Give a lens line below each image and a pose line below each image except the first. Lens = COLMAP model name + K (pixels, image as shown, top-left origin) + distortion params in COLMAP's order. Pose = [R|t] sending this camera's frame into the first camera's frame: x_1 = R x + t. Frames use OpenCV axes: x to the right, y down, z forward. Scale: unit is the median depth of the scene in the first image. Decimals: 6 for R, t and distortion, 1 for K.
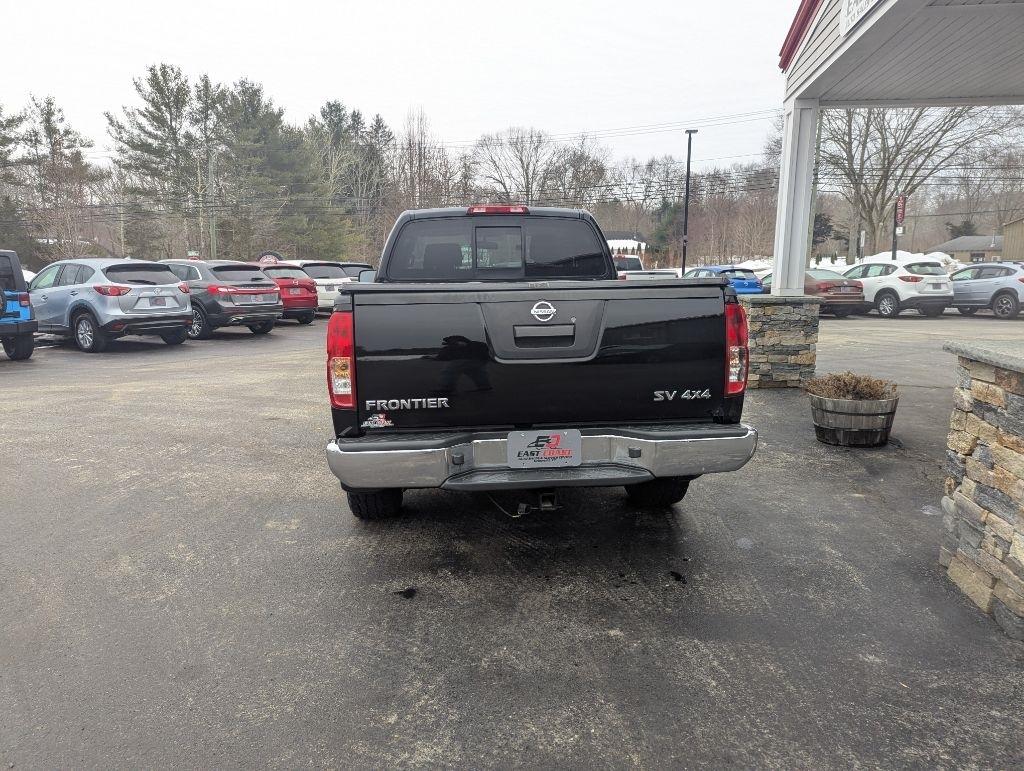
lens RADIAL K [[717.4, 0, 505.6], [0, 717.4, 375.7], [0, 0, 1]] dist [0.065274, -0.058195]
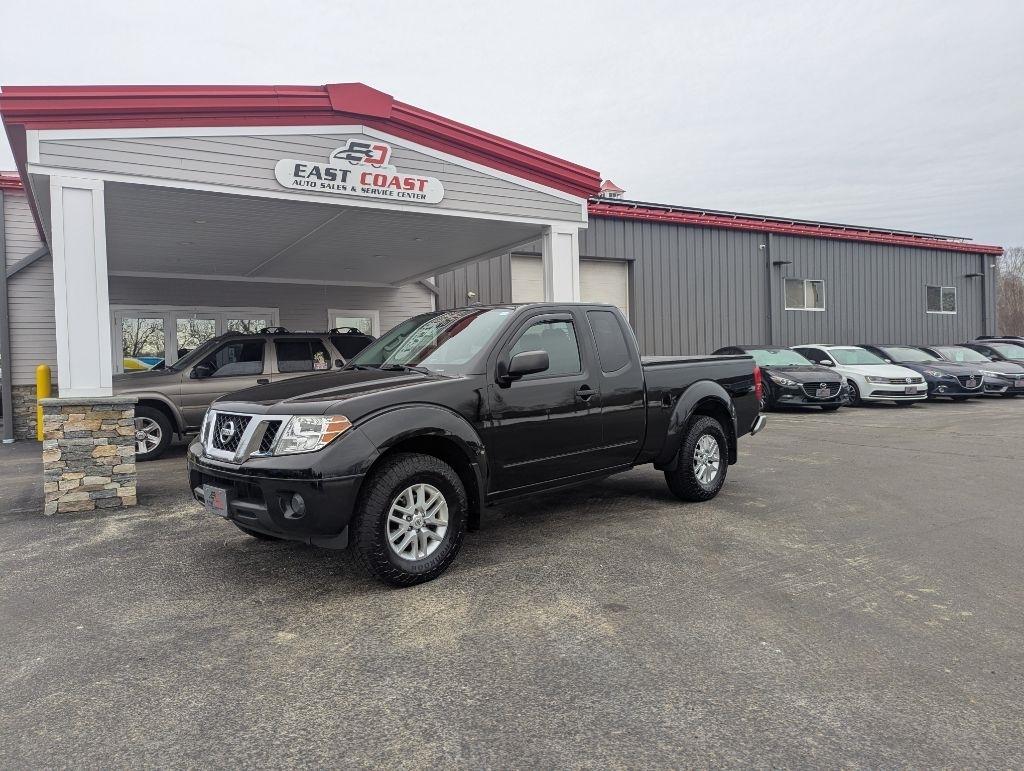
lens RADIAL K [[717.4, 0, 505.6], [0, 717.4, 391.6], [0, 0, 1]] dist [0.065274, -0.058195]
pose [[-0.626825, -0.013184, 0.779049, -0.413874], [0.140218, 0.981624, 0.129432, -0.112109], [-0.766439, 0.190368, -0.613458, 0.808793]]
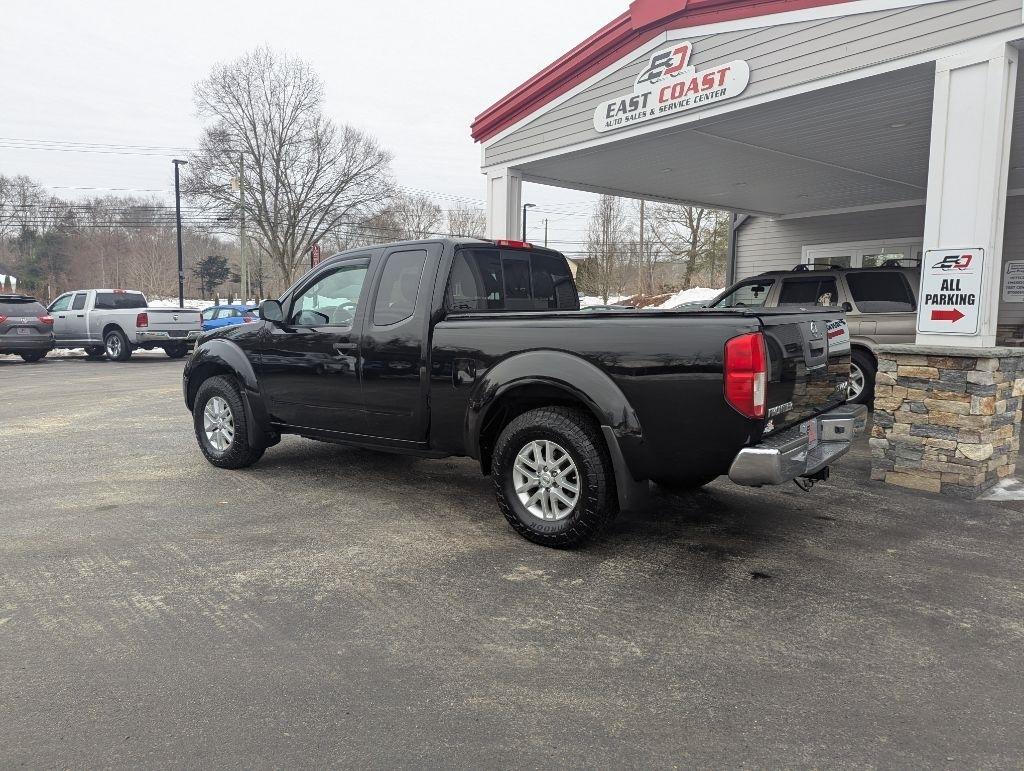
lens RADIAL K [[717.4, 0, 514.8], [0, 717.4, 386.1], [0, 0, 1]] dist [0.065274, -0.058195]
pose [[0.685008, -0.071467, 0.725021, -0.326855], [0.101909, 0.994792, 0.001775, -0.011320], [-0.721372, 0.072670, 0.688724, 0.123555]]
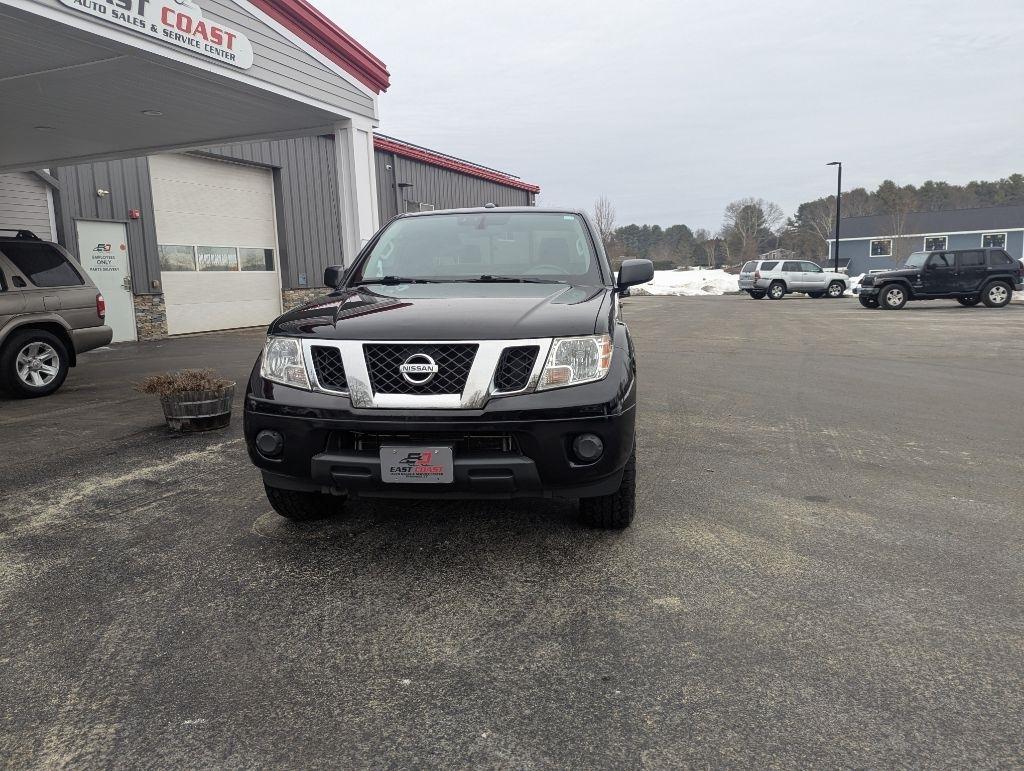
lens RADIAL K [[717.4, 0, 513.8], [0, 717.4, 376.0], [0, 0, 1]] dist [0.065274, -0.058195]
pose [[-0.974482, -0.002588, 0.224451, -0.123198], [0.062414, 0.957377, 0.282017, -0.133100], [-0.215614, 0.288830, -0.932785, 0.934080]]
